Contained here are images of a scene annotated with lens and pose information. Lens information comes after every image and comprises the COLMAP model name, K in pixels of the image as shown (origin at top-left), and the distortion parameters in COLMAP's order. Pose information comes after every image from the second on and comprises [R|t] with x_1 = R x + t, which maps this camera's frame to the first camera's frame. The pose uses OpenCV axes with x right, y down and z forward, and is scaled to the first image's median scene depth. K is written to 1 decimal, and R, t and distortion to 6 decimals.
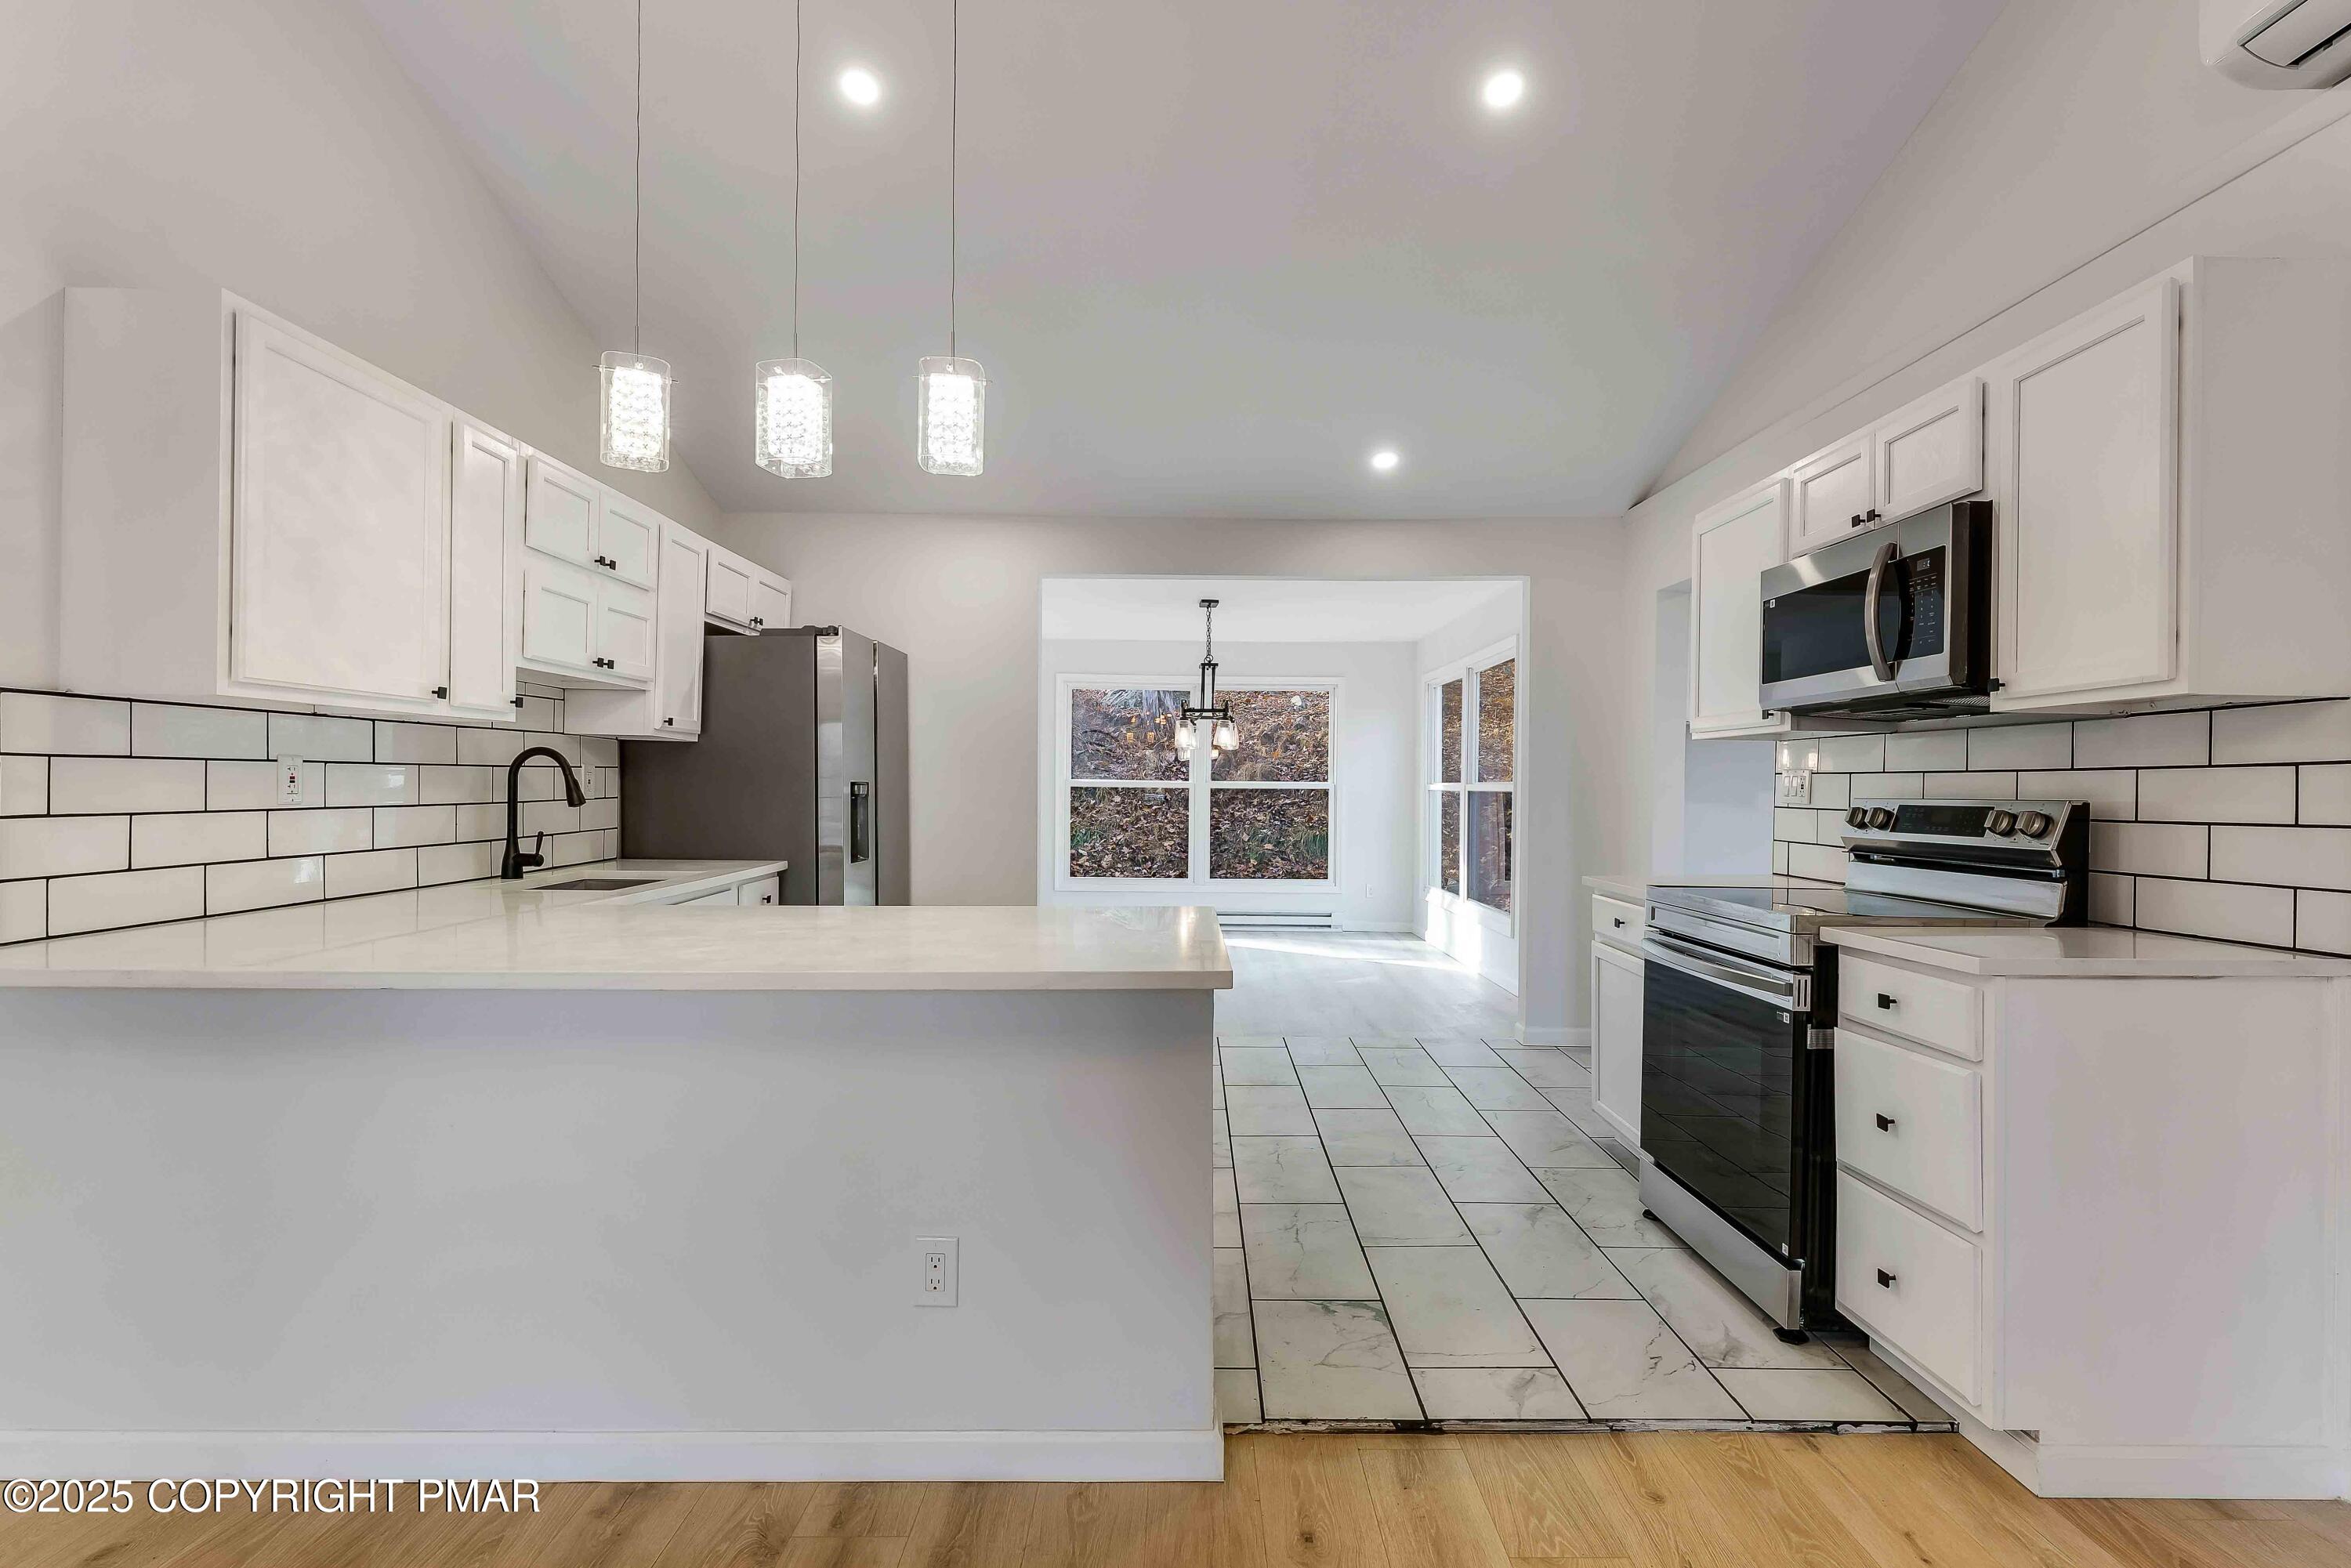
lens RADIAL K [[1109.4, 0, 1186.8], [0, 1109.4, 786.5], [0, 0, 1]] dist [0.004357, 0.000627]
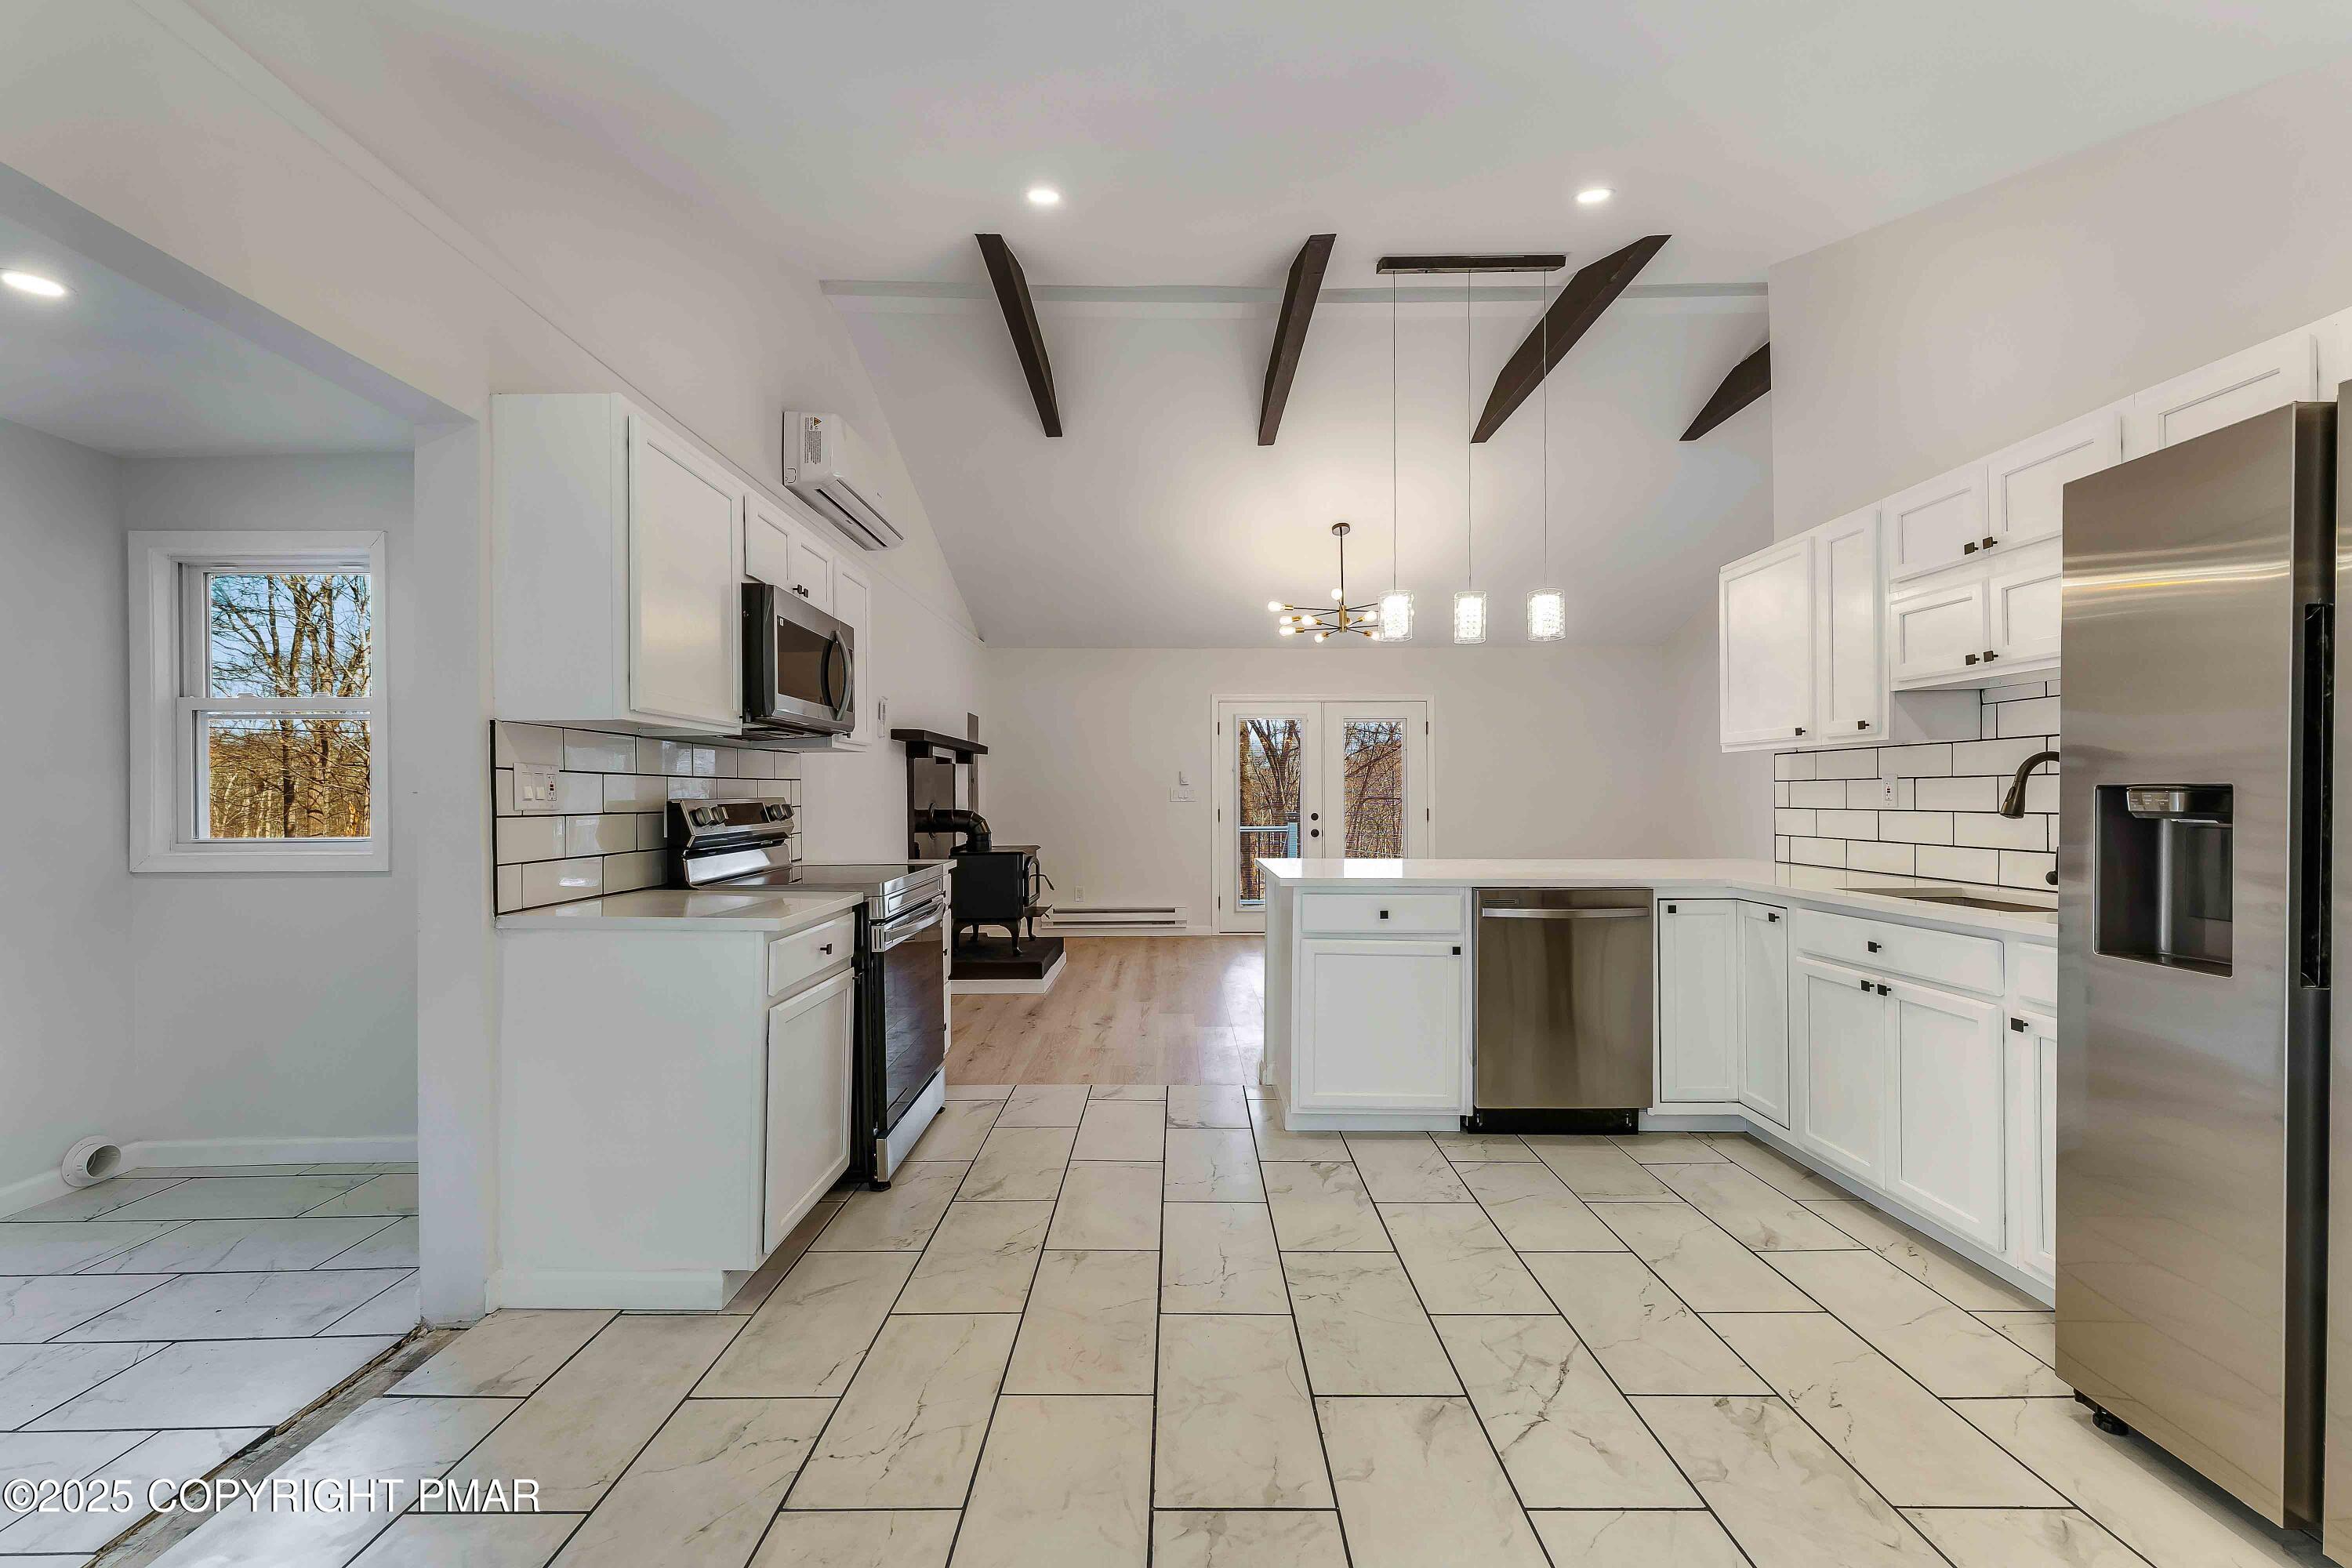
lens RADIAL K [[945.9, 0, 1171.5], [0, 945.9, 791.8], [0, 0, 1]] dist [0.001004, 0.000630]
pose [[-0.999963, -0.005243, 0.006808, 0.132785], [-0.005251, 0.999986, -0.001077, 0.001432], [-0.006802, -0.001113, -0.999976, 1.904328]]
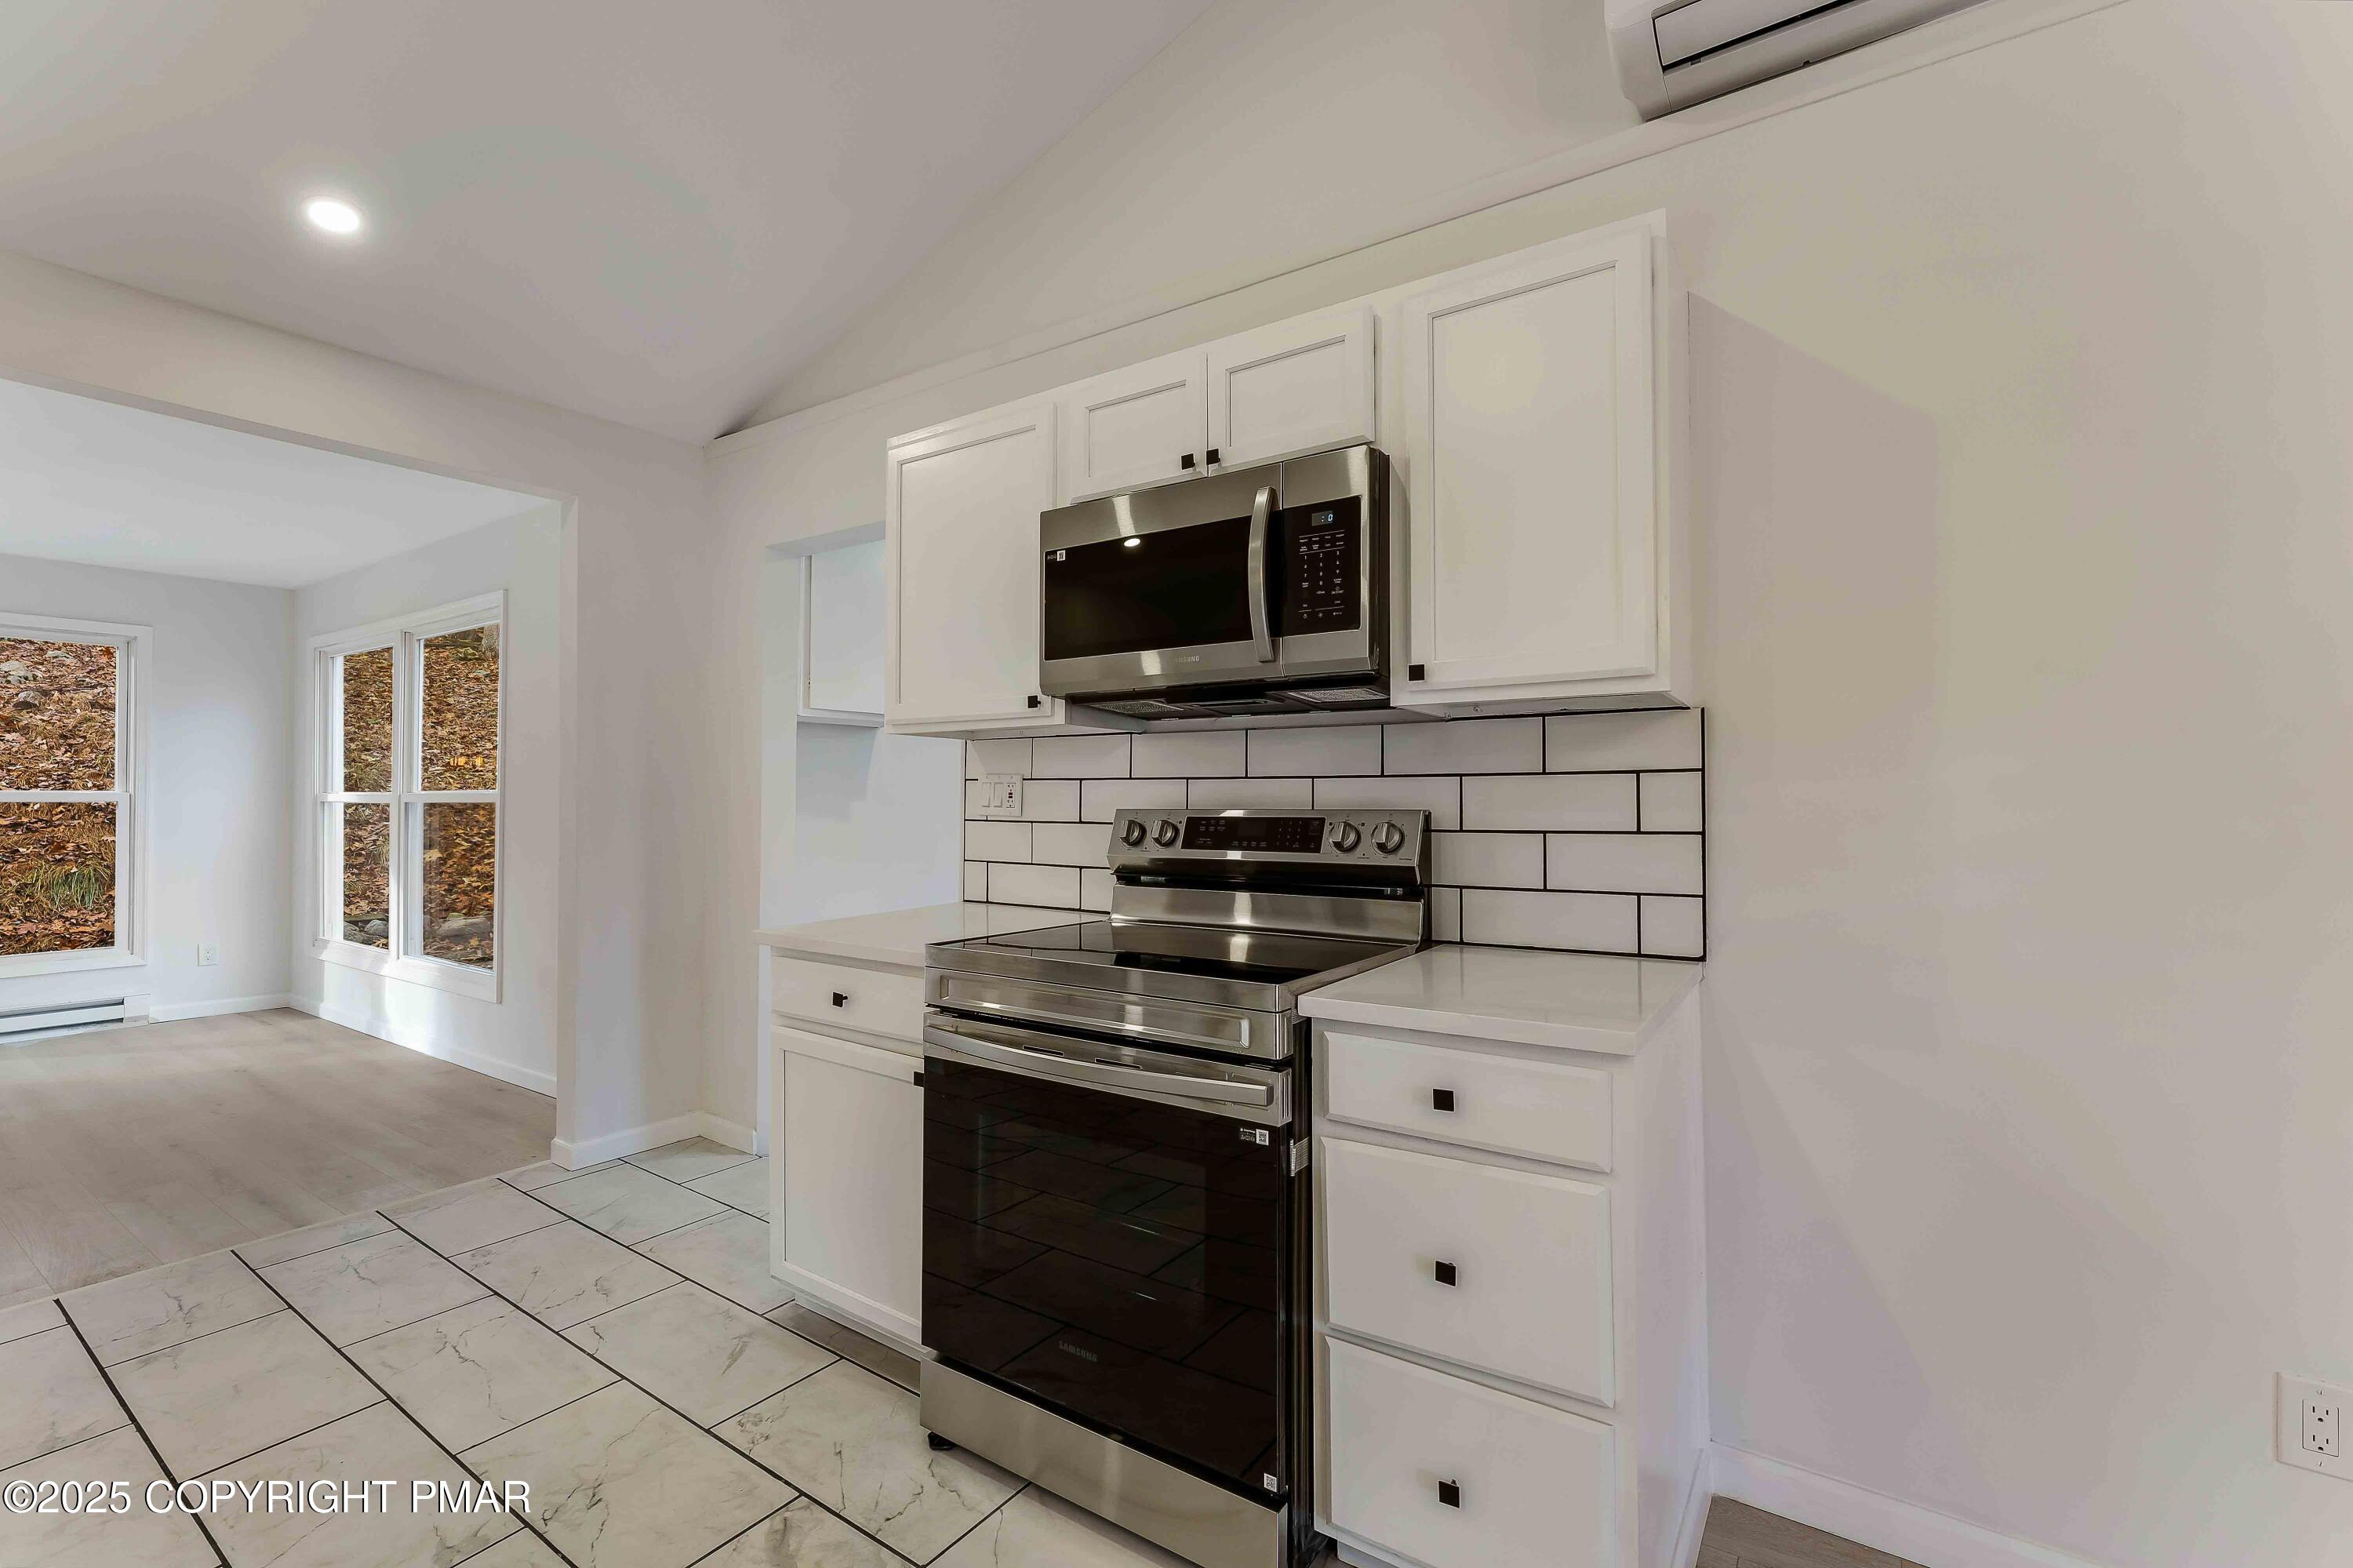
lens RADIAL K [[1016.2, 0, 1183.1], [0, 1016.2, 791.2], [0, 0, 1]] dist [-0.002934, -0.000029]
pose [[0.568965, -0.000631, 0.822361, 0.001593], [0.003571, 0.999992, -0.001703, -0.001505], [-0.822354, 0.003906, 0.568963, 0.530107]]
